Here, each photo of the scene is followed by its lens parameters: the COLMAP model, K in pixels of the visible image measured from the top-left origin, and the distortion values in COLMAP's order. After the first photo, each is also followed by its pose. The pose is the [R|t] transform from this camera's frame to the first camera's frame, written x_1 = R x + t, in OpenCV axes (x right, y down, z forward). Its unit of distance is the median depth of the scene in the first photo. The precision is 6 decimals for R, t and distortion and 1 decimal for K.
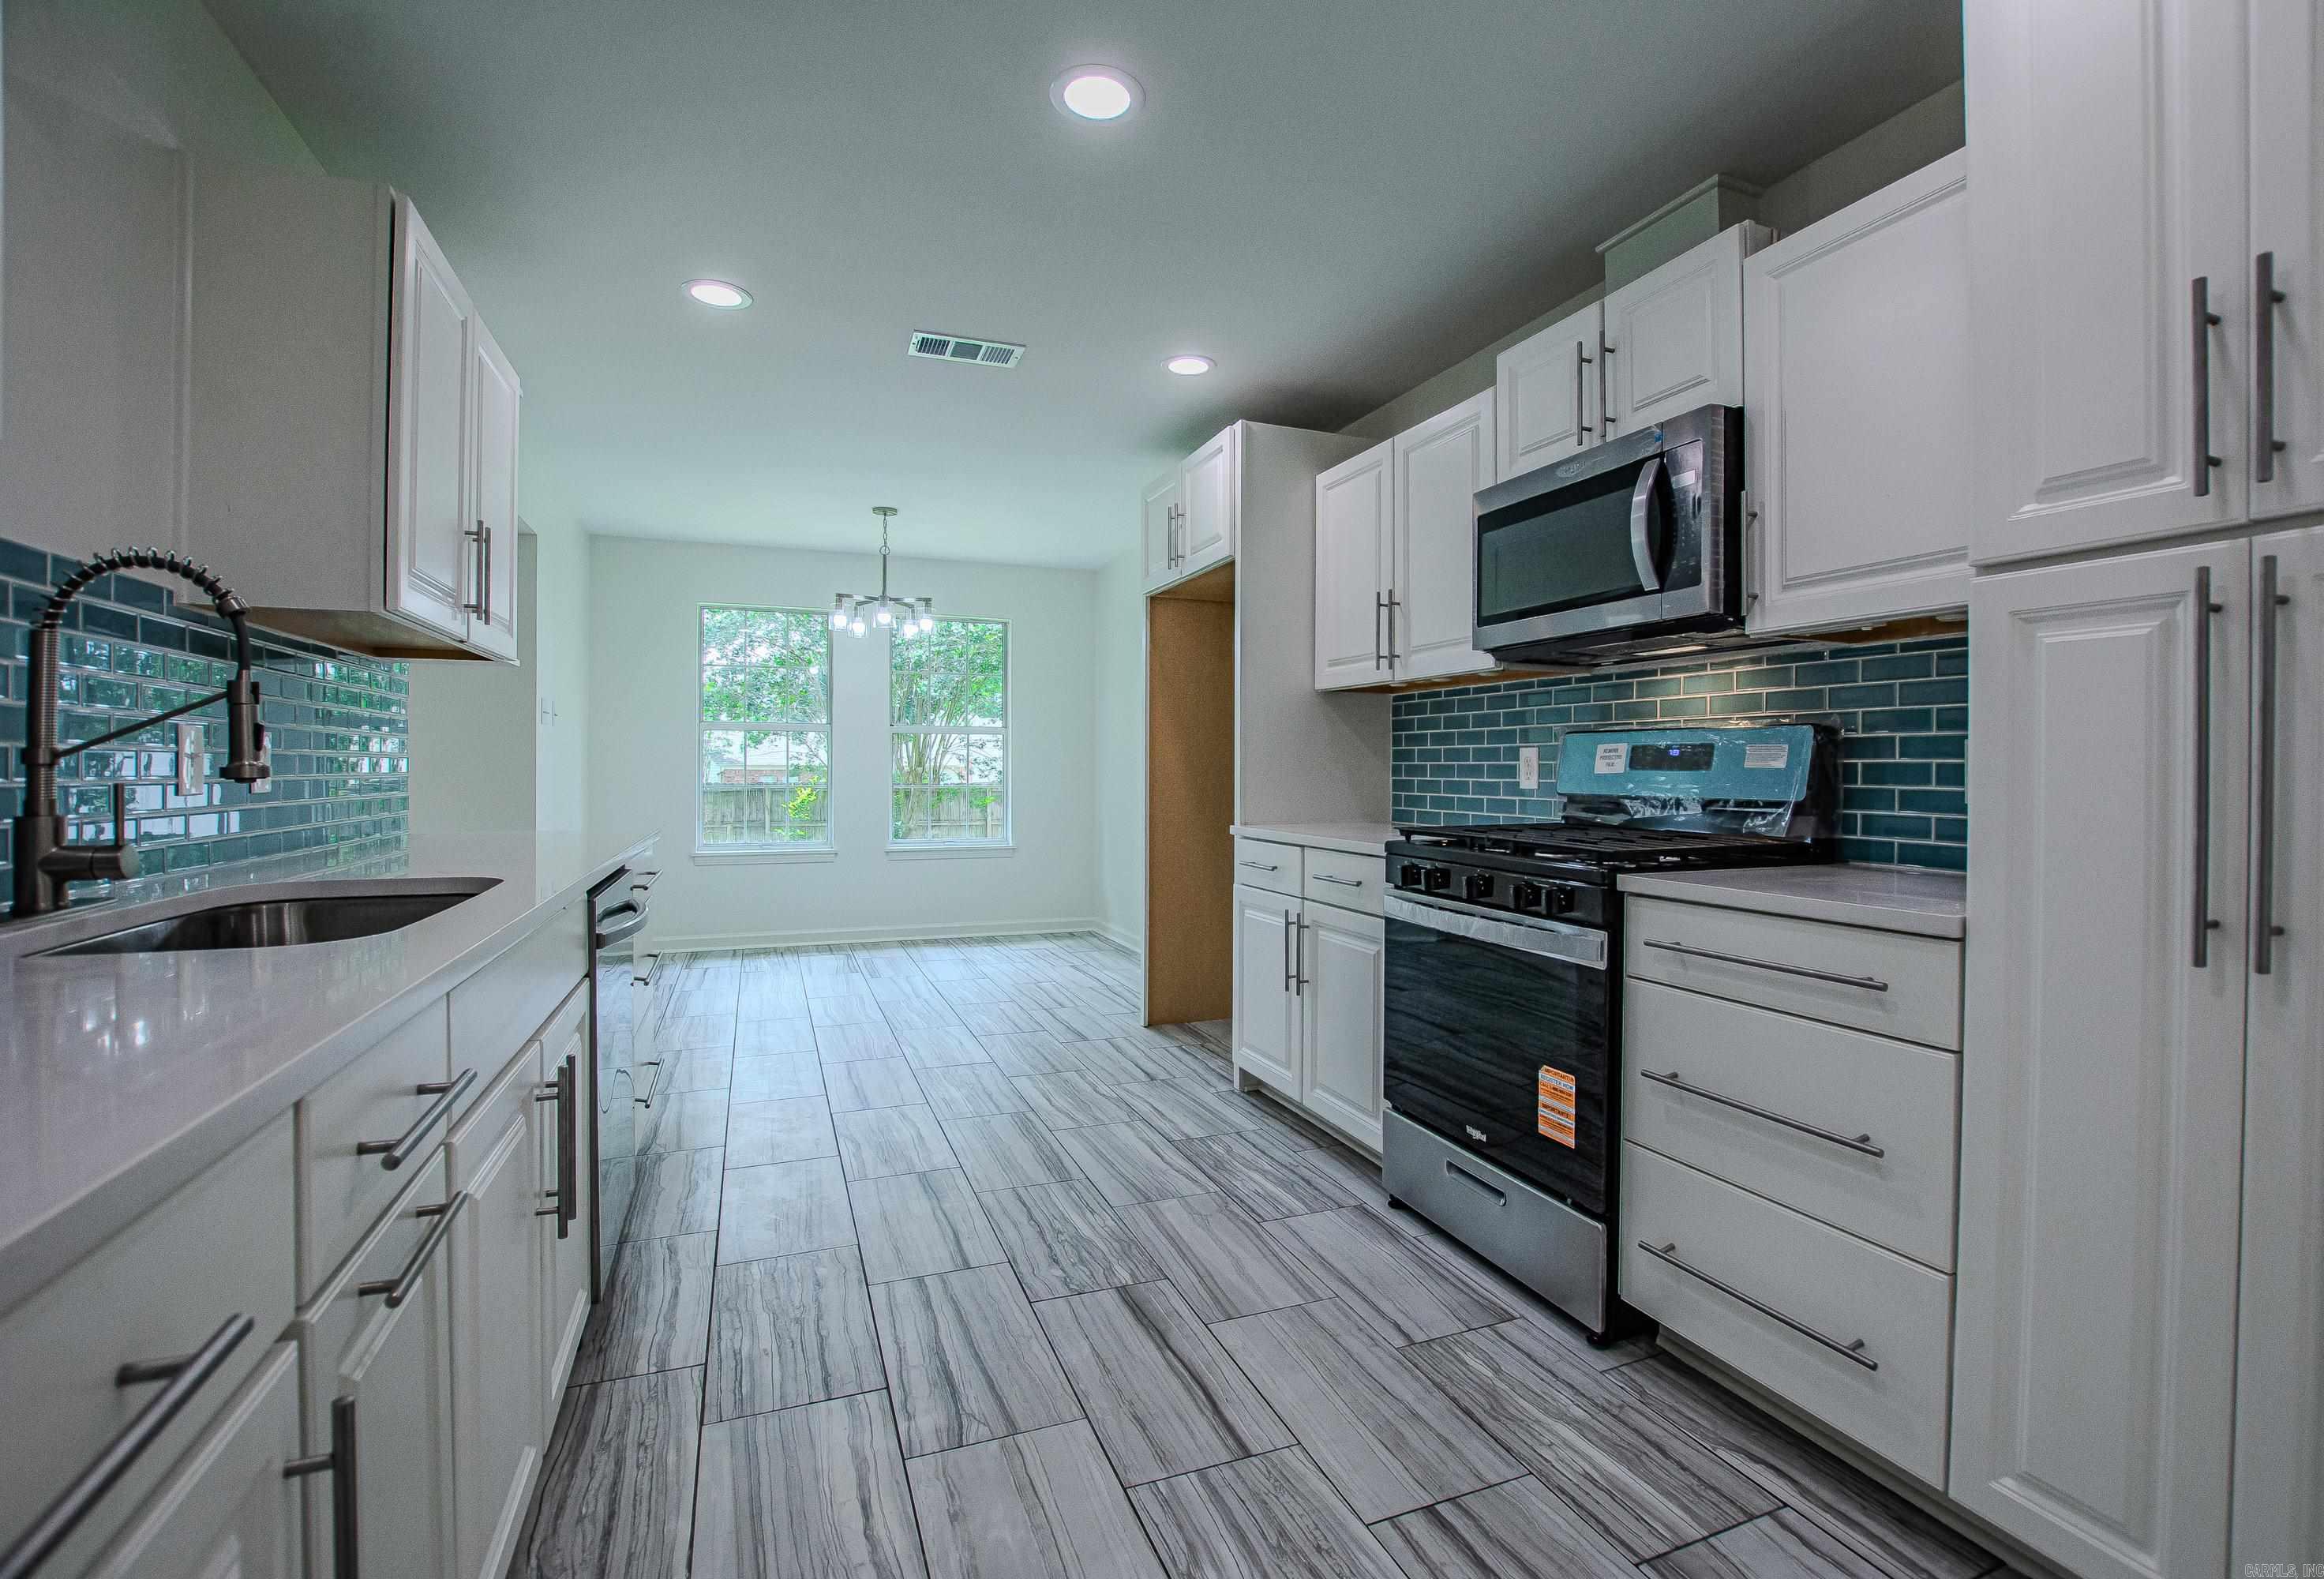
lens RADIAL K [[1033.3, 0, 1197.5], [0, 1033.3, 774.0], [0, 0, 1]] dist [-0.028315, -0.000032]
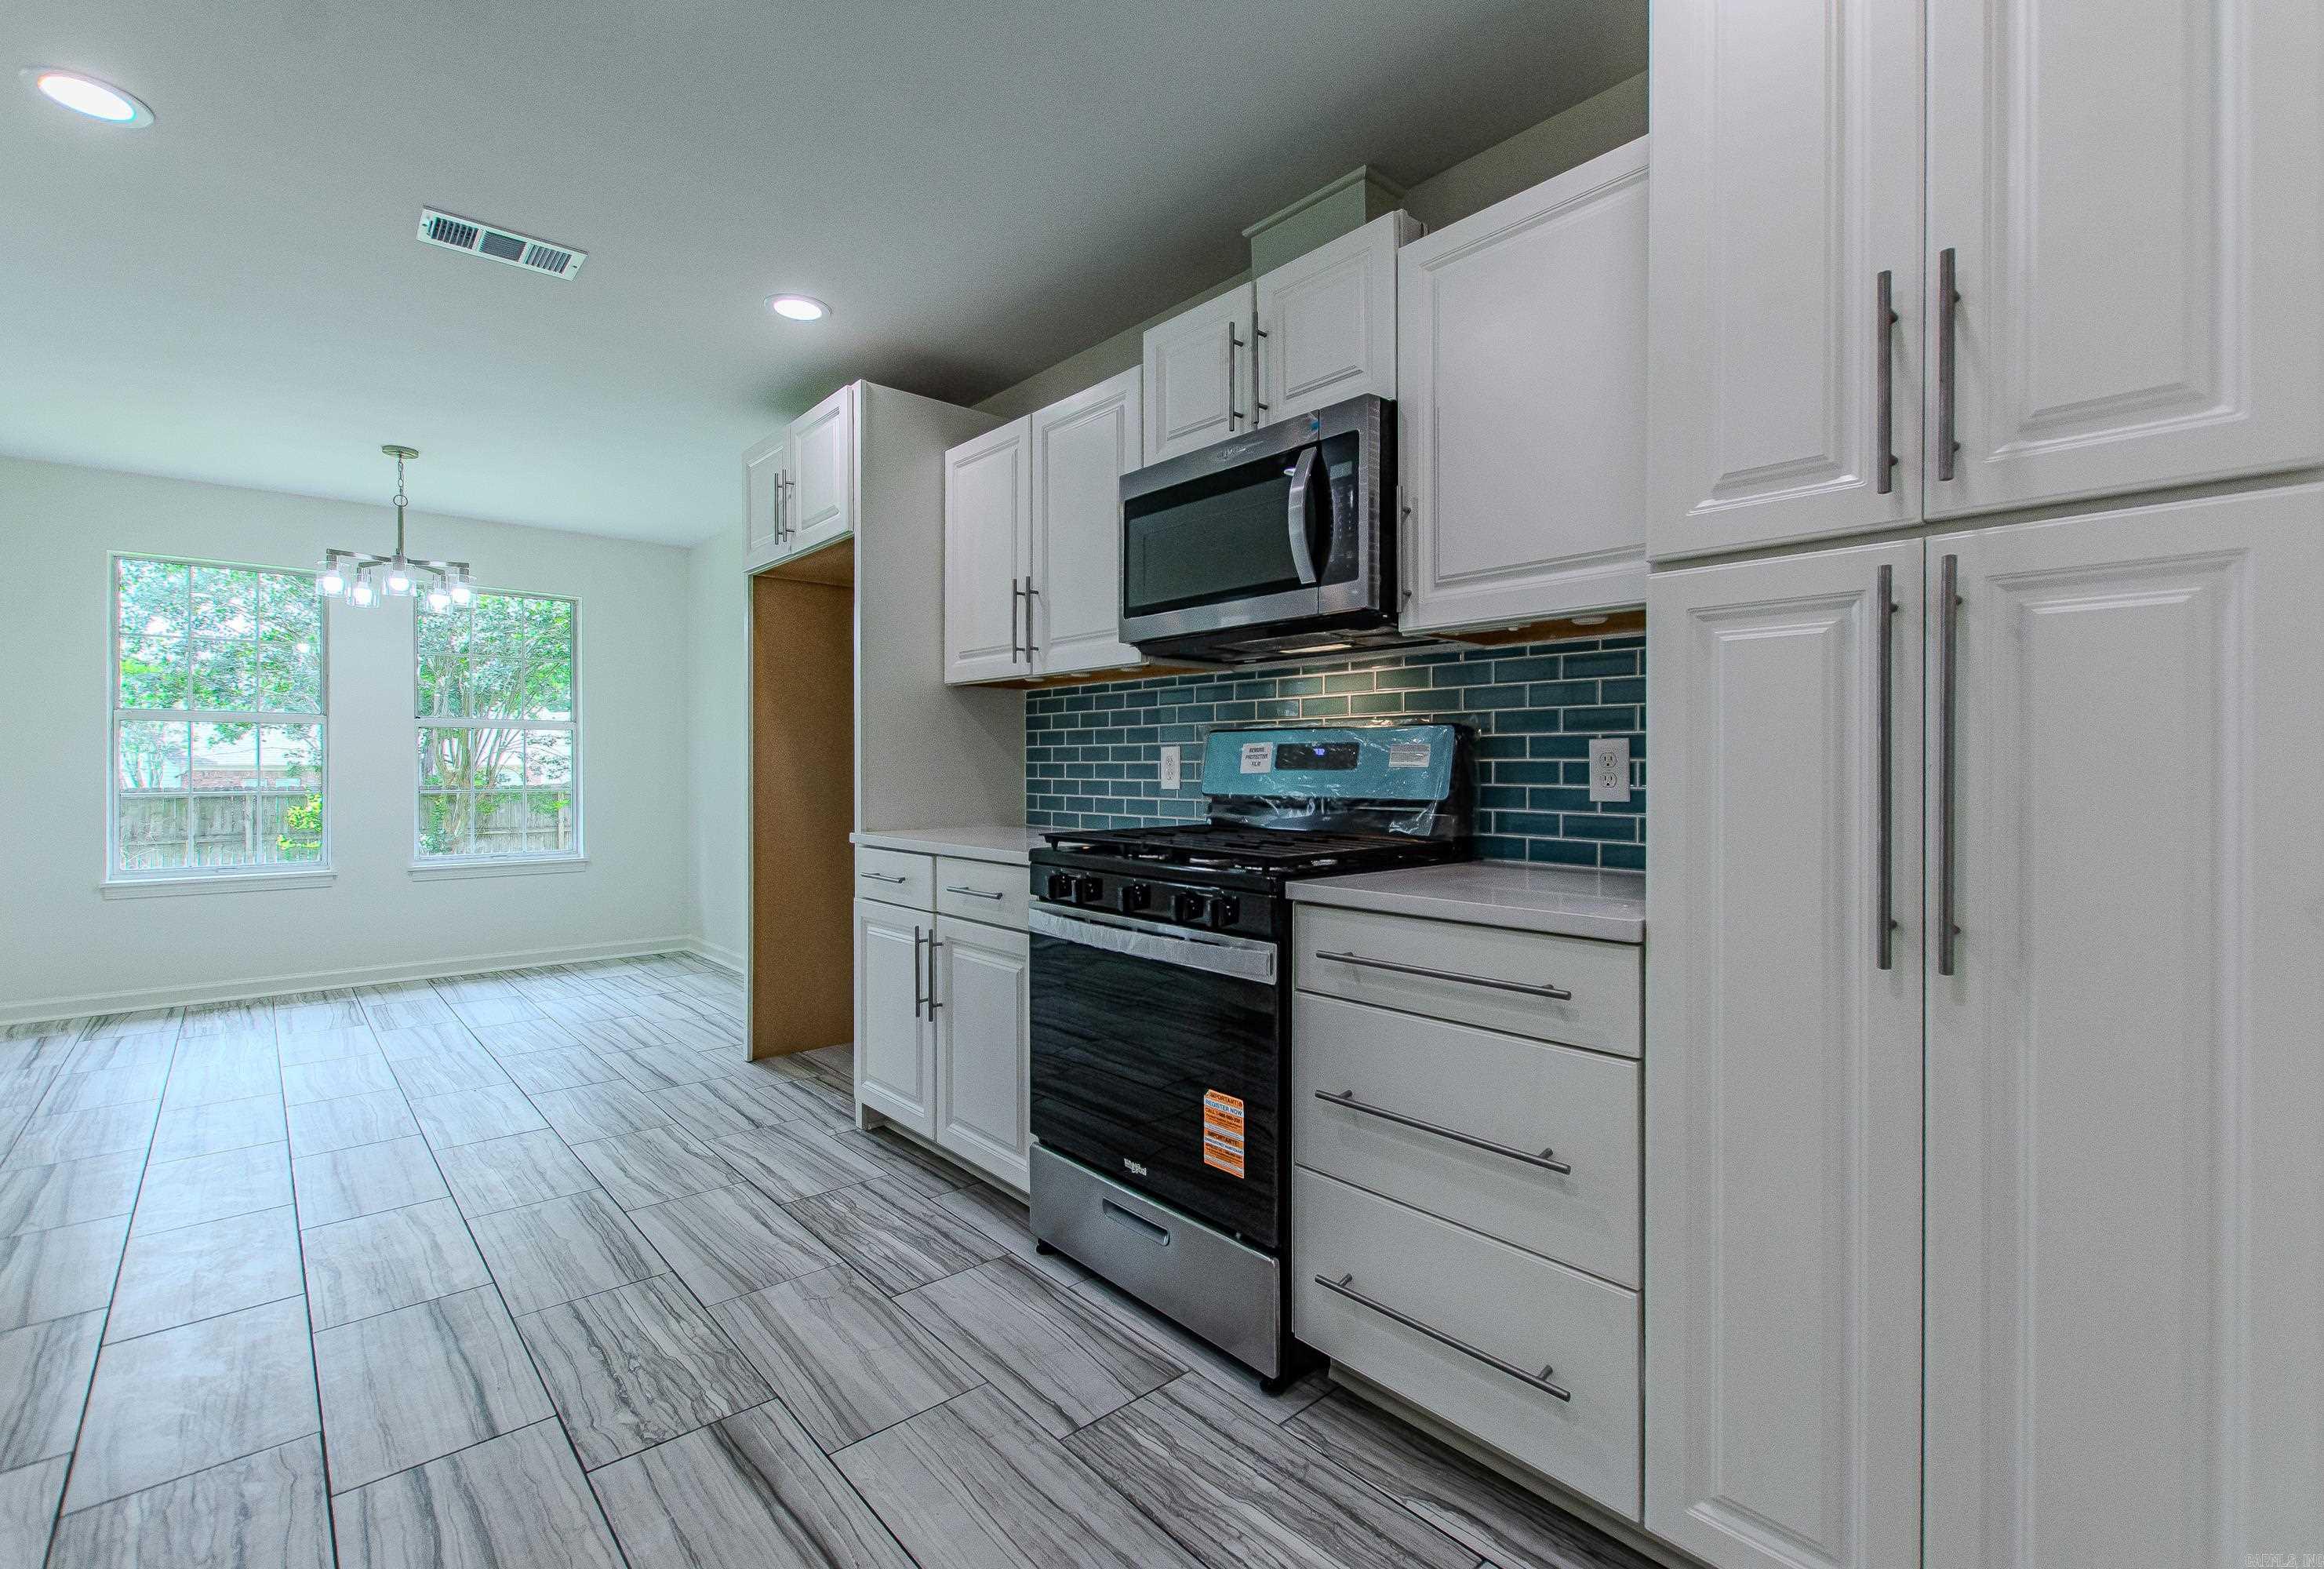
lens RADIAL K [[1011.4, 0, 1148.8], [0, 1011.4, 769.3], [0, 0, 1]] dist [0.001418, -0.000281]
pose [[0.947564, -0.004501, 0.319534, -0.004280], [0.005326, 0.999984, -0.001709, -0.003620], [-0.319521, 0.003321, 0.947573, 0.144626]]
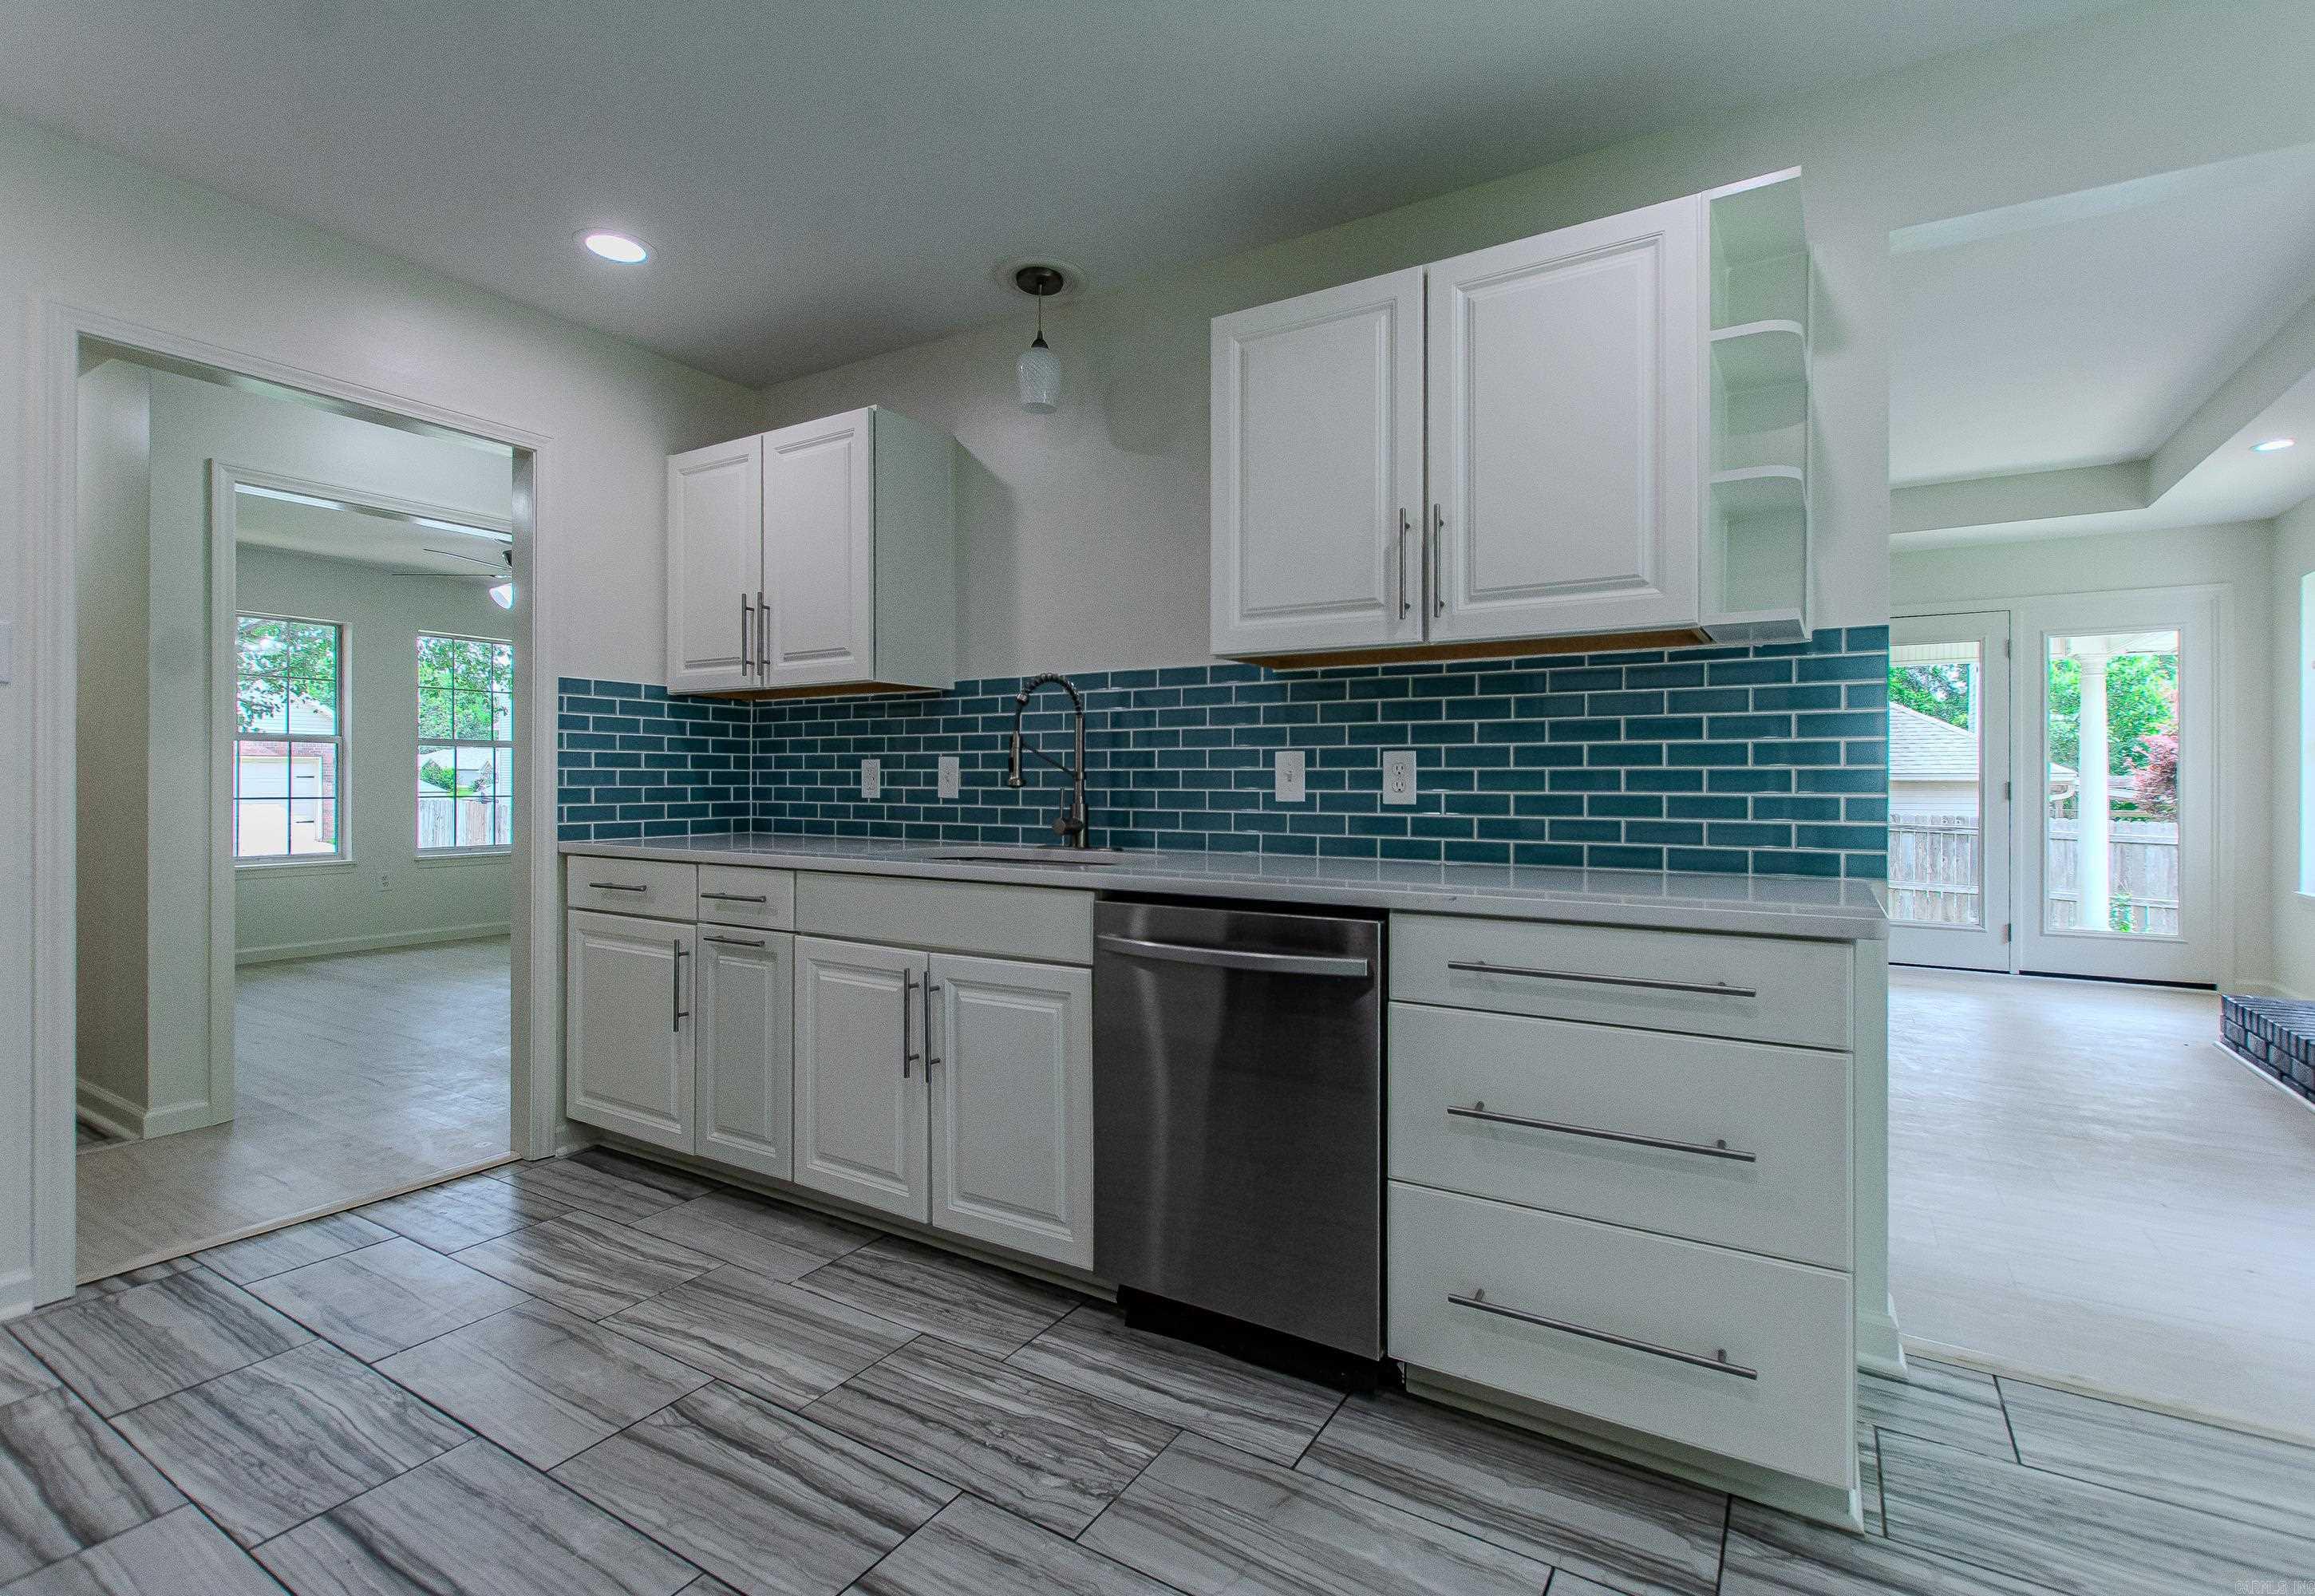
lens RADIAL K [[1054.8, 0, 1211.9], [0, 1054.8, 780.3], [0, 0, 1]] dist [0.000063, -0.001305]
pose [[-0.795115, -0.007345, -0.606414, -0.003216], [-0.010098, 0.999948, 0.001129, -0.008483], [0.606374, 0.007021, -0.795148, 1.674665]]
